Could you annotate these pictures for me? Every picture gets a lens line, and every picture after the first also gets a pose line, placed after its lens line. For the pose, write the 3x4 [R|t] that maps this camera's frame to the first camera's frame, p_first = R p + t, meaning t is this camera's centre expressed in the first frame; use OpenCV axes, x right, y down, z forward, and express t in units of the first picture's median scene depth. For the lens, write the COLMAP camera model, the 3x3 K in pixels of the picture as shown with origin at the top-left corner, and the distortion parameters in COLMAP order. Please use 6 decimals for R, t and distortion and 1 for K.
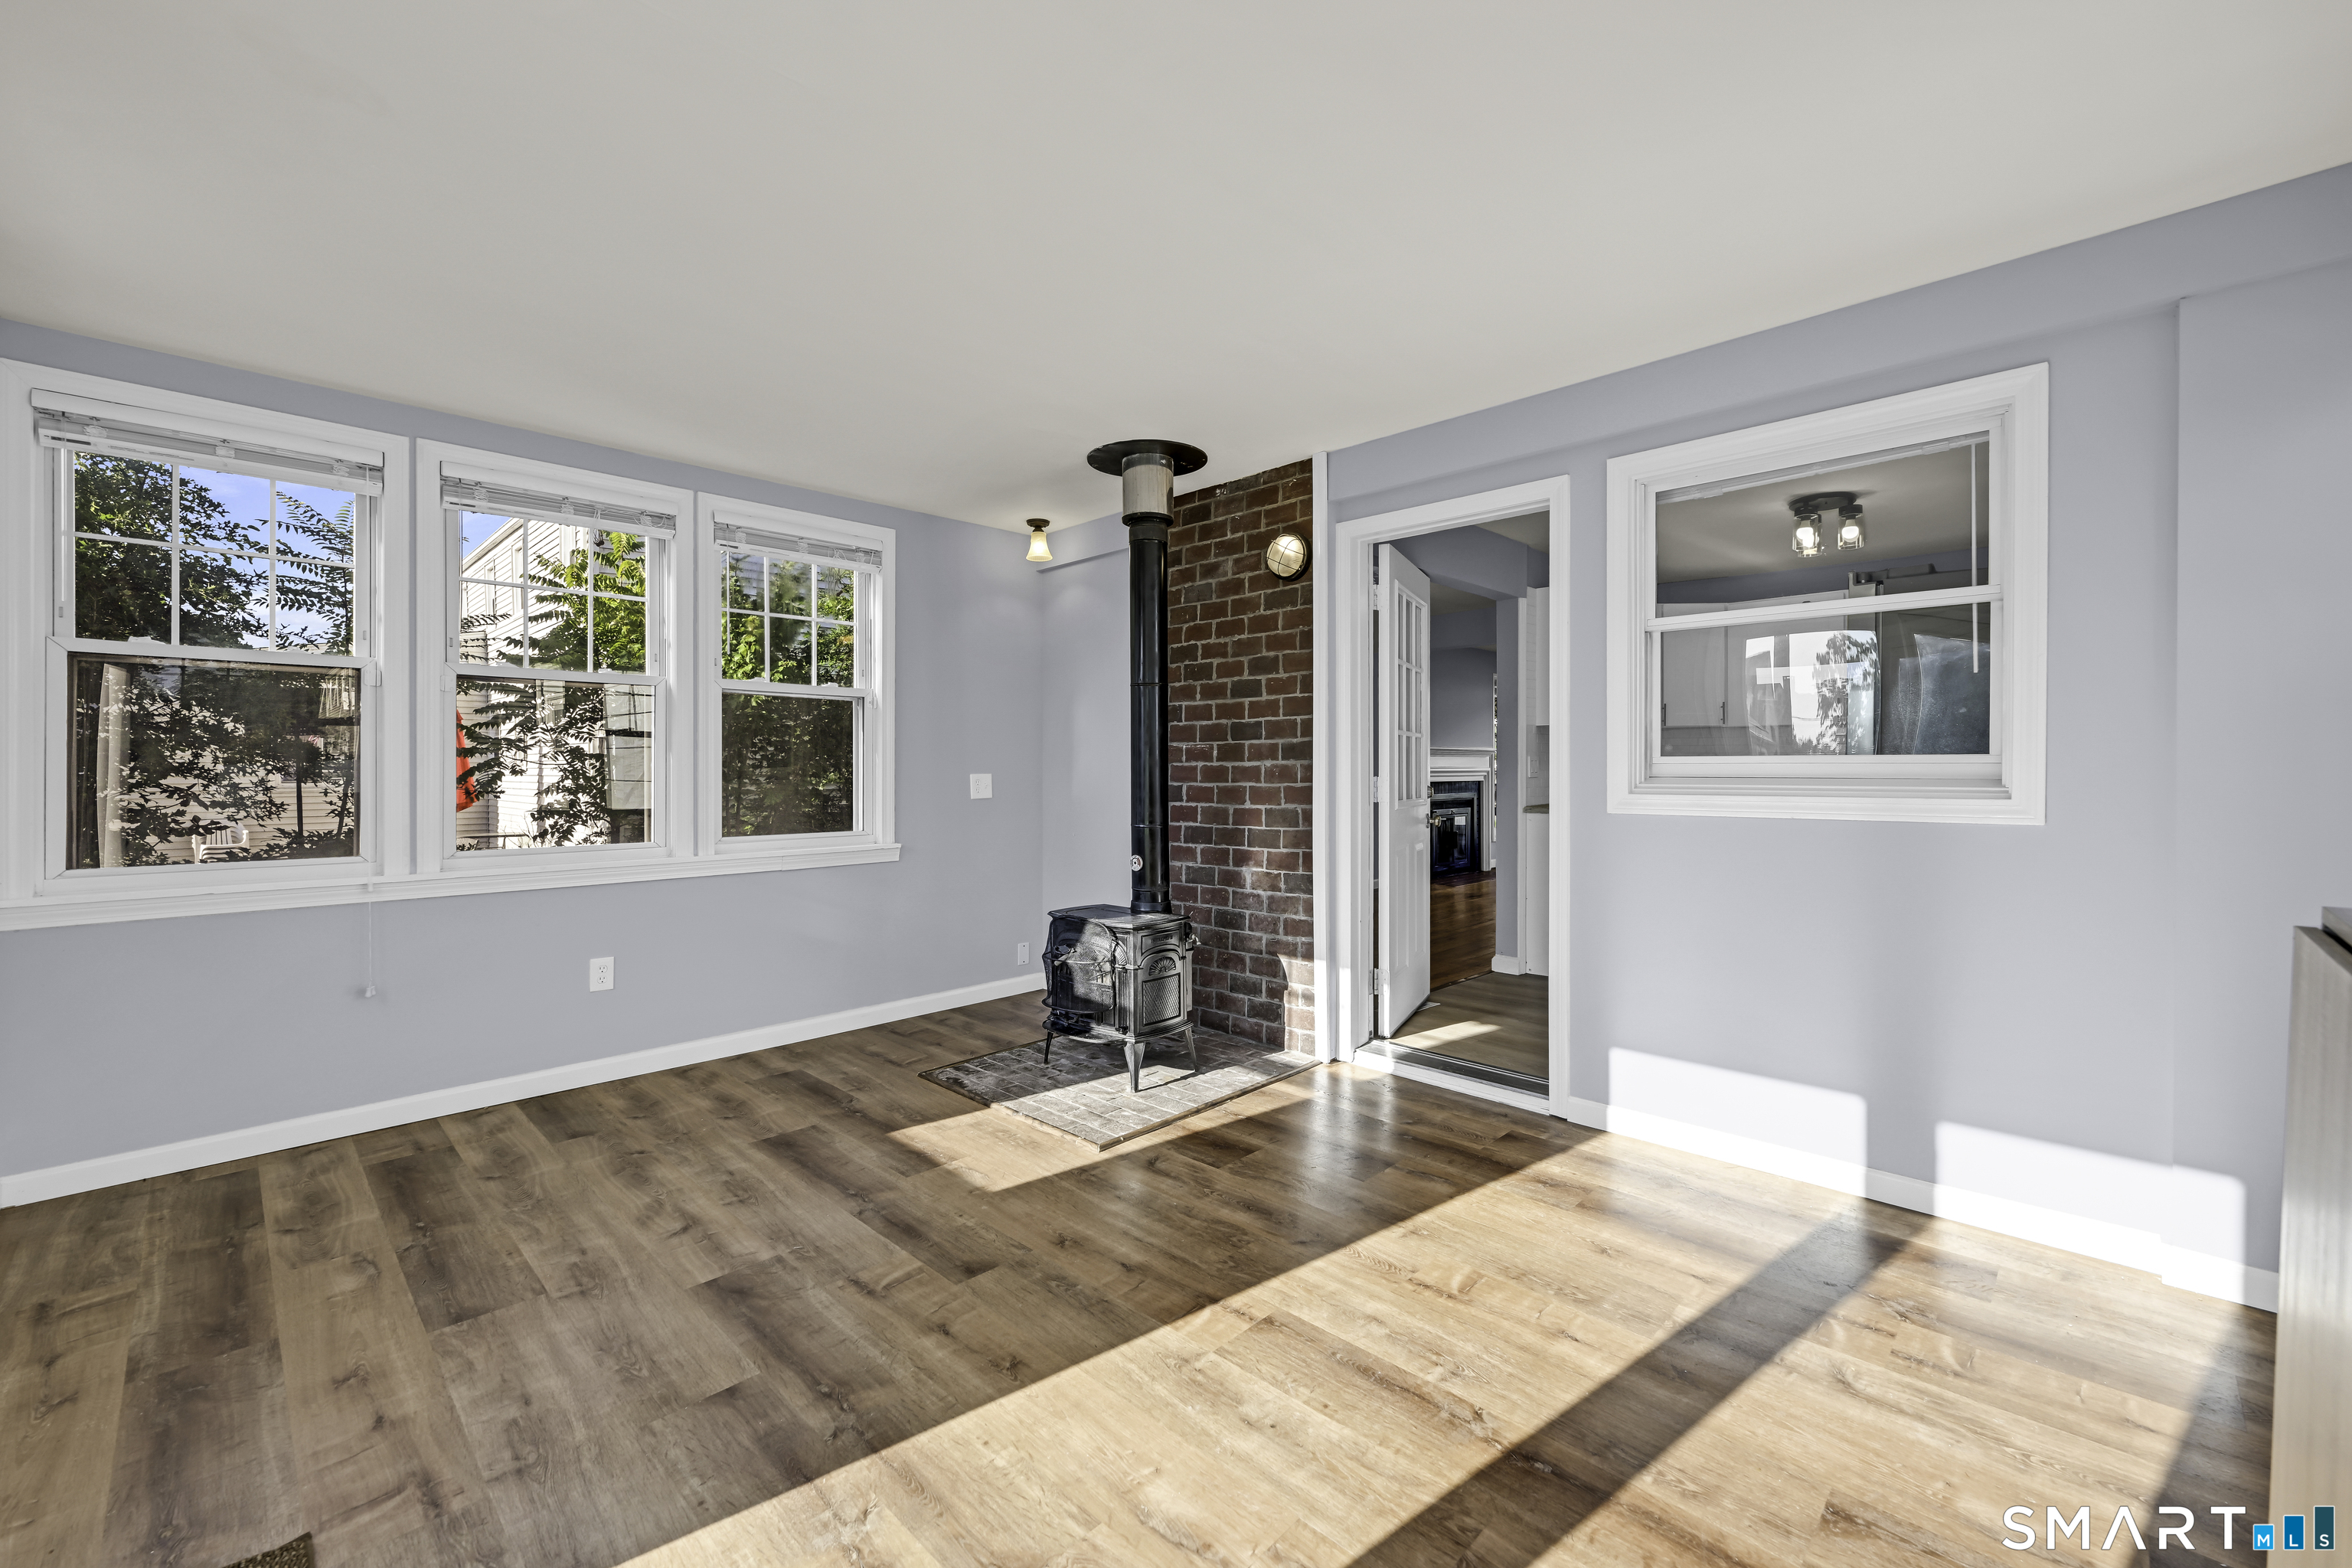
lens RADIAL K [[948.4, 0, 1180.4], [0, 948.4, 778.0], [0, 0, 1]] dist [-0.001283, -0.000142]
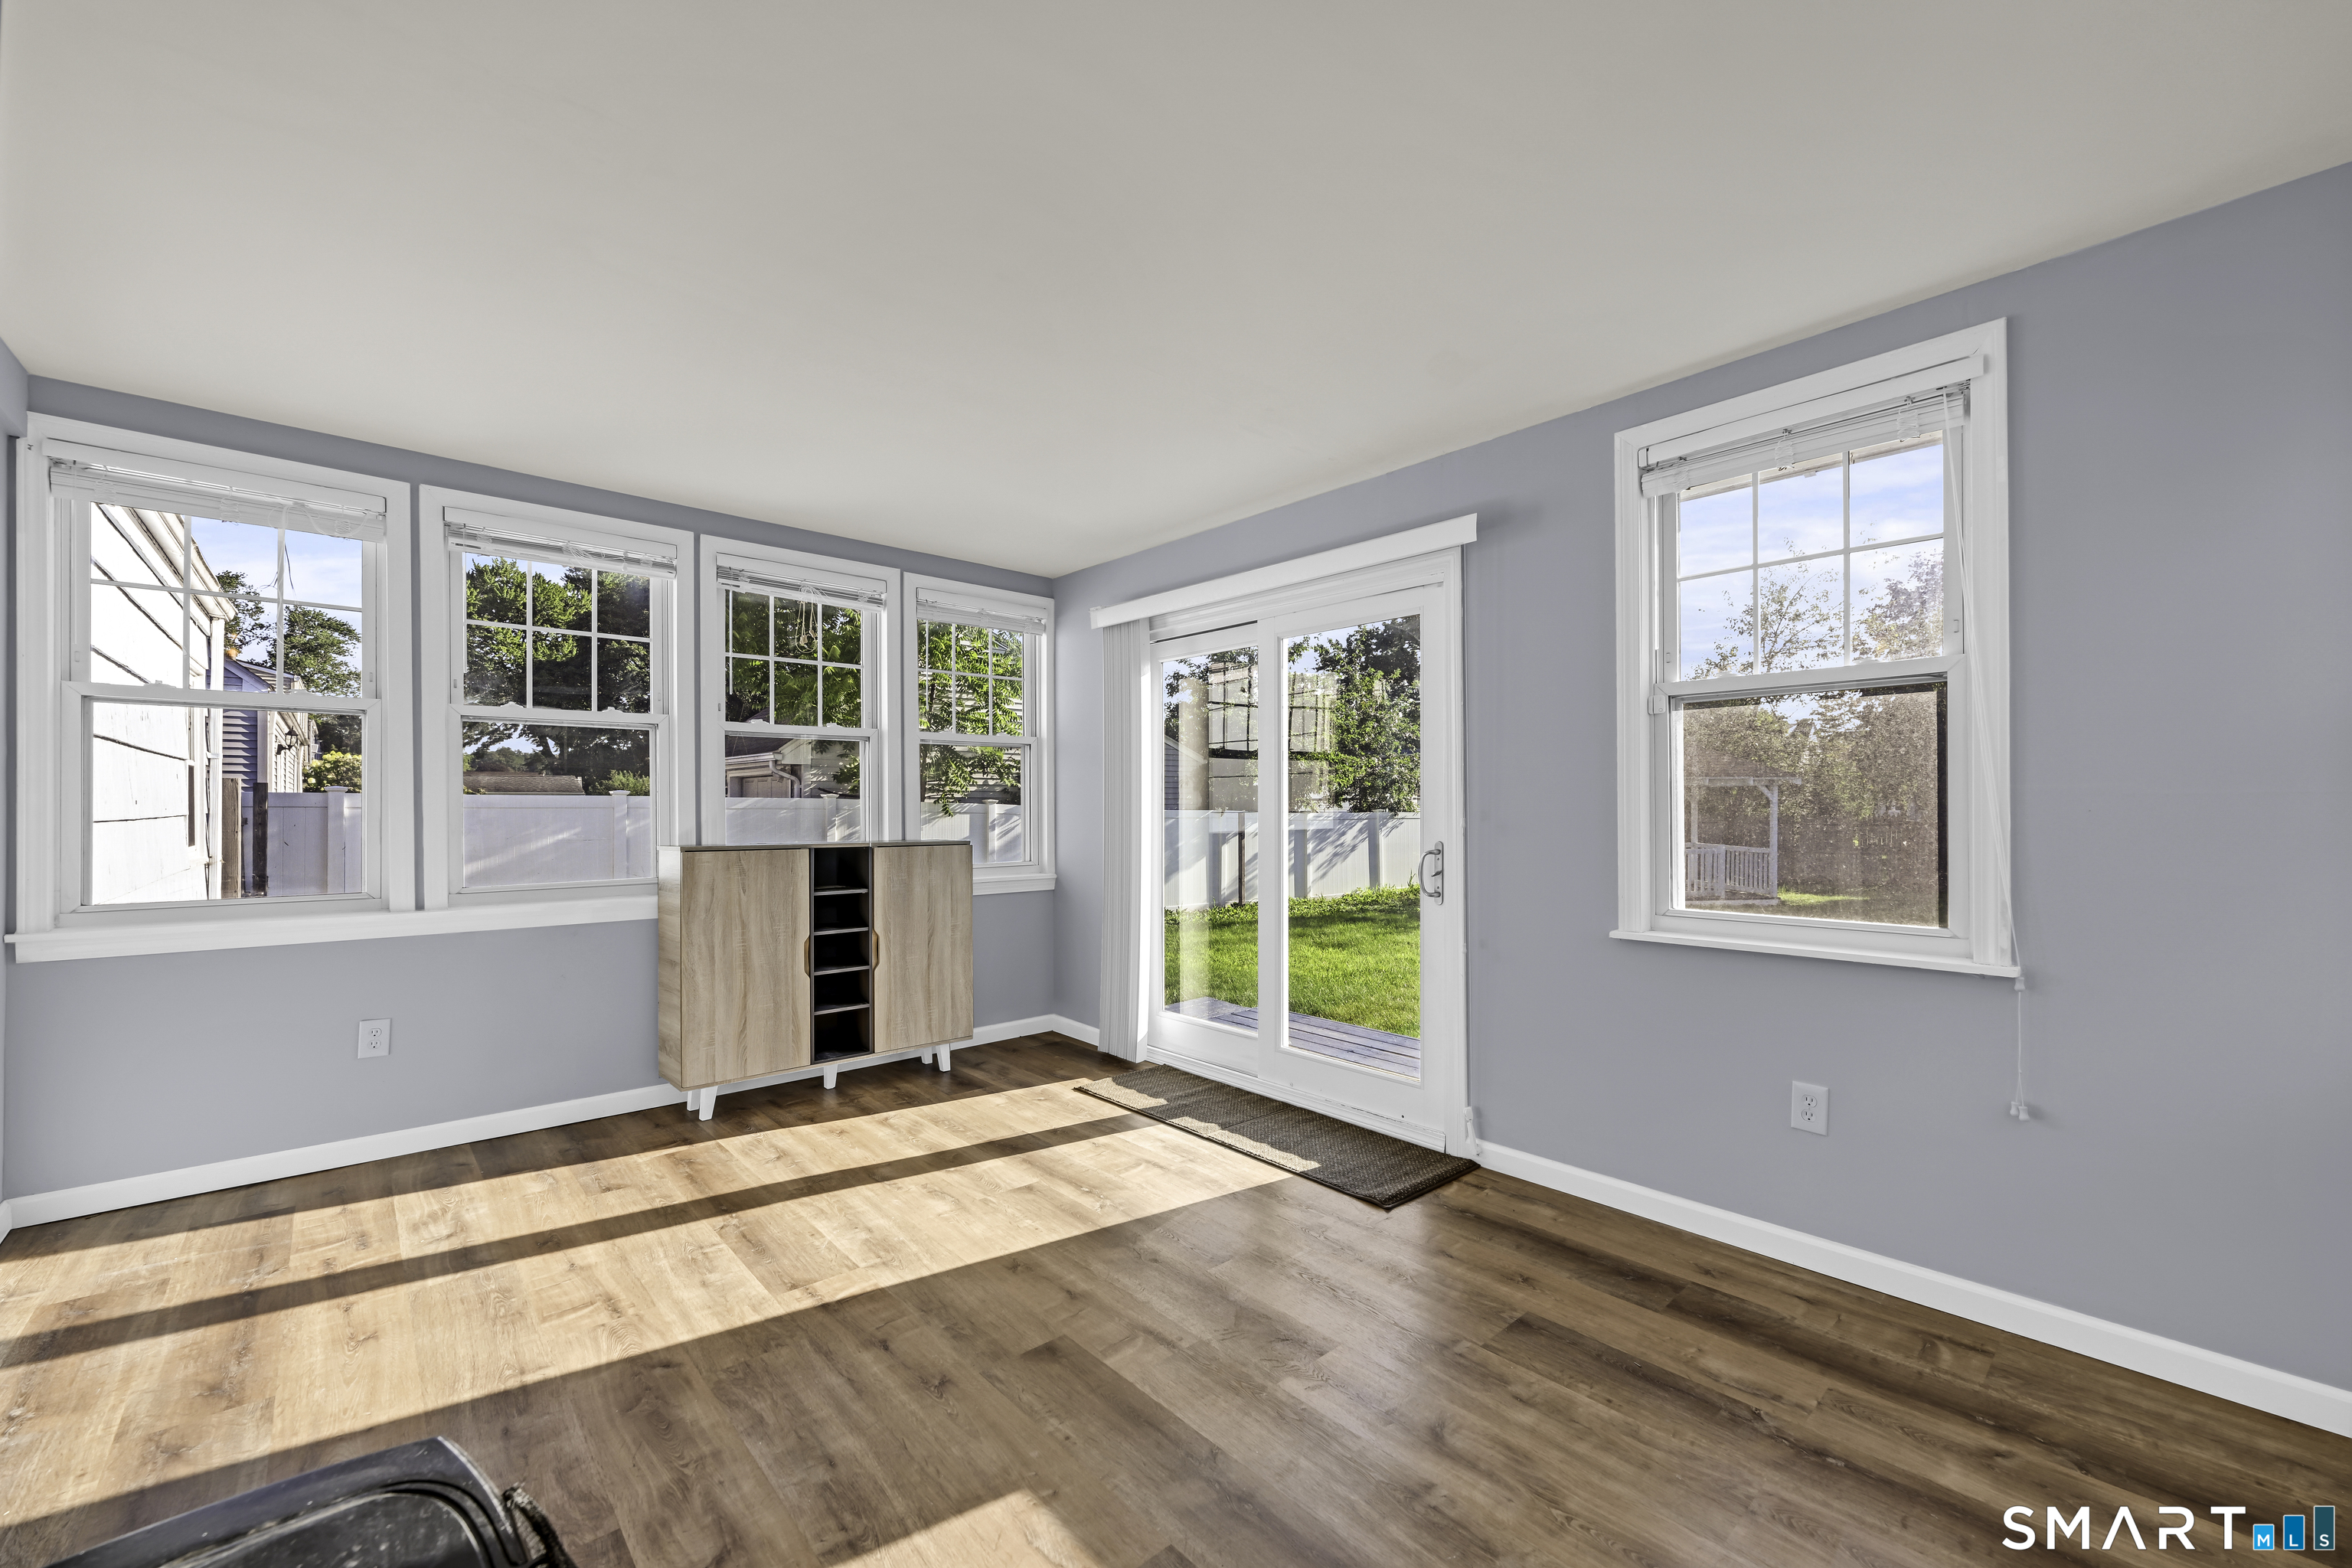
lens RADIAL K [[948.4, 0, 1171.5], [0, 948.4, 797.8], [0, 0, 1]] dist [-0.001283, -0.000142]
pose [[-0.997539, 0.003405, 0.070032, -0.426346], [0.003246, 0.999992, -0.002378, -0.018817], [-0.070039, -0.002145, -0.997542, 2.013129]]
